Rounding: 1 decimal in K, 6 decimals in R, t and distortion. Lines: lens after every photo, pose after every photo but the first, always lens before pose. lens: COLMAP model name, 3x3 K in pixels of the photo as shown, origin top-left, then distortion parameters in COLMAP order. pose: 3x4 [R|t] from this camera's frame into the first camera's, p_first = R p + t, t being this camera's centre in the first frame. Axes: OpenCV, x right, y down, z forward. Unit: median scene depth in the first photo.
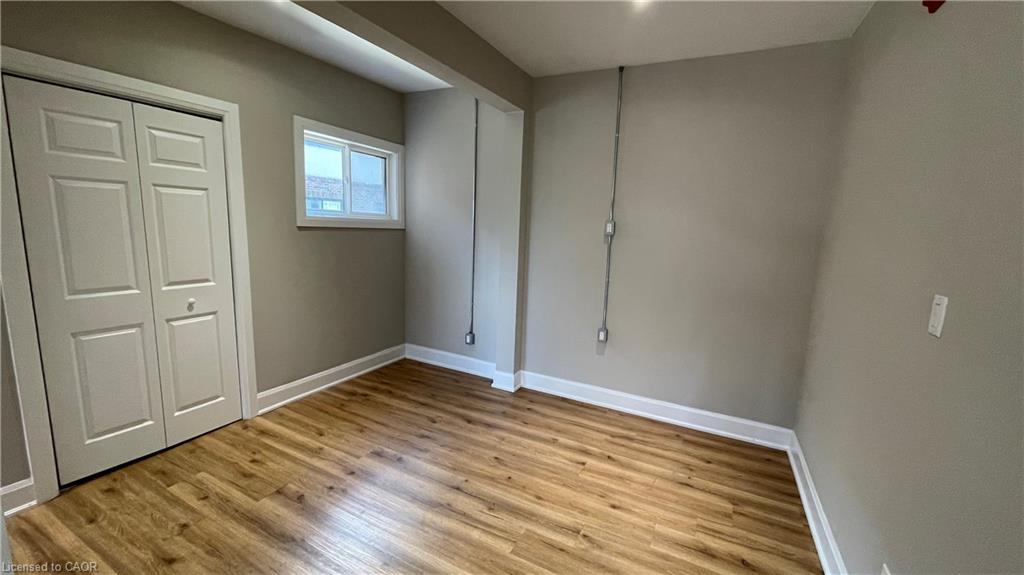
lens RADIAL K [[414.7, 0, 512.0], [0, 414.7, 291.1], [0, 0, 1]] dist [-0.004854, 0.001609]
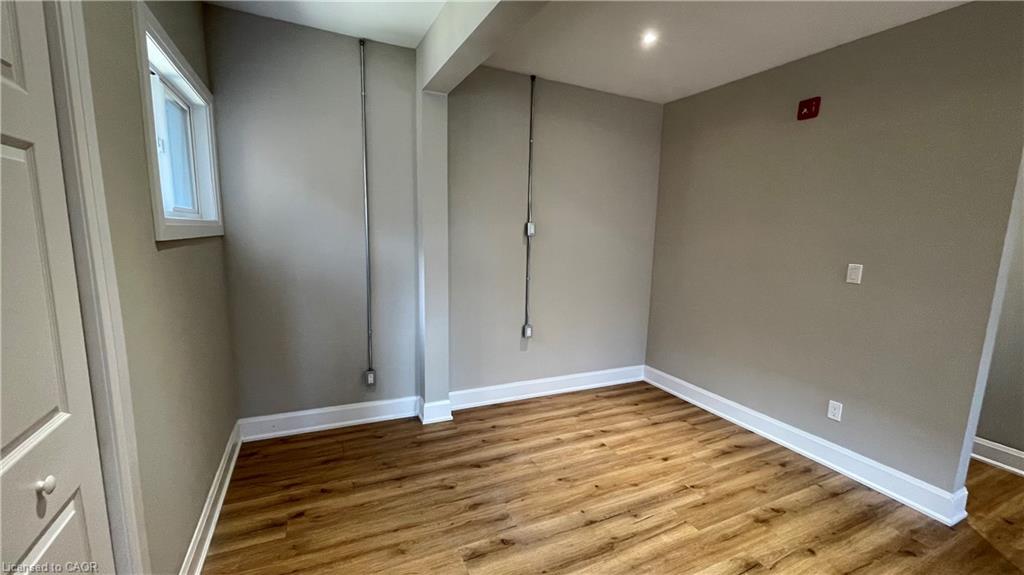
lens RADIAL K [[414.7, 0, 515.4], [0, 414.7, 287.1], [0, 0, 1]] dist [-0.004854, 0.001609]
pose [[0.608089, -0.133243, 0.782607, -0.685112], [0.123724, 0.989675, 0.072363, -0.093773], [-0.784168, 0.052824, 0.618296, 0.425391]]
